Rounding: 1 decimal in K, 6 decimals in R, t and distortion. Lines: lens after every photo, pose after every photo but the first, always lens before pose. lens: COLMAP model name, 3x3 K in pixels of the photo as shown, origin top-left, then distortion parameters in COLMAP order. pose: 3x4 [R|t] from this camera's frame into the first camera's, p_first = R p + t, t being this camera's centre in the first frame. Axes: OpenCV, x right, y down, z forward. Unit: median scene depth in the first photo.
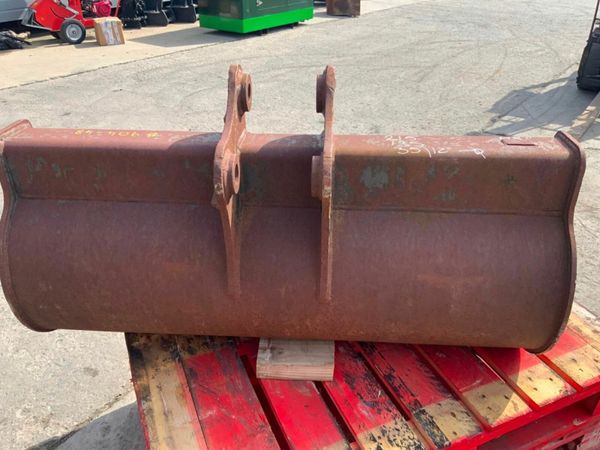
lens RADIAL K [[498.3, 0, 300.0], [0, 498.3, 225.0], [0, 0, 1]] dist [0.091916, -0.185779]
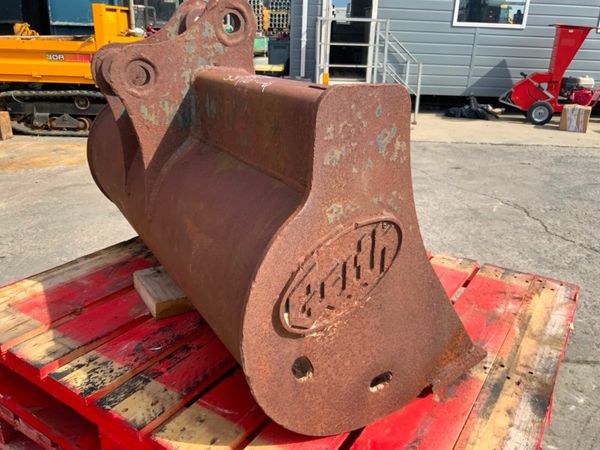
lens RADIAL K [[498.3, 0, 300.0], [0, 498.3, 225.0], [0, 0, 1]] dist [0.091916, -0.185779]
pose [[0.552819, 0.293727, -0.779818, 0.186312], [-0.434694, 0.900050, 0.030856, 0.000130], [0.710938, 0.321924, 0.625246, 0.111122]]
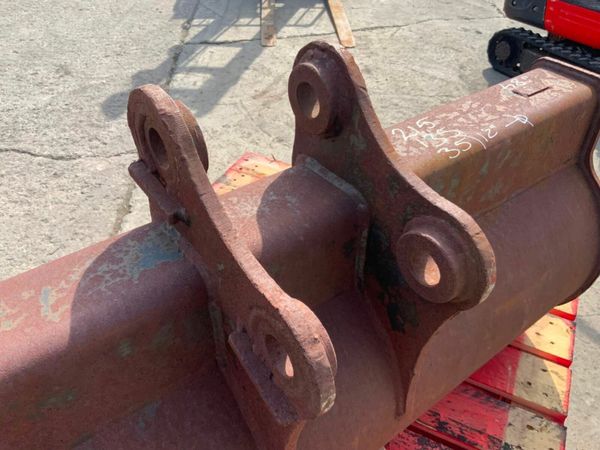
lens RADIAL K [[498.3, 0, 300.0], [0, 498.3, 225.0], [0, 0, 1]] dist [0.091916, -0.185779]
pose [[0.763968, -0.405754, 0.501714, -0.051985], [0.311316, 0.912842, 0.264201, -0.051914], [-0.565186, -0.045649, 0.823699, 0.104948]]
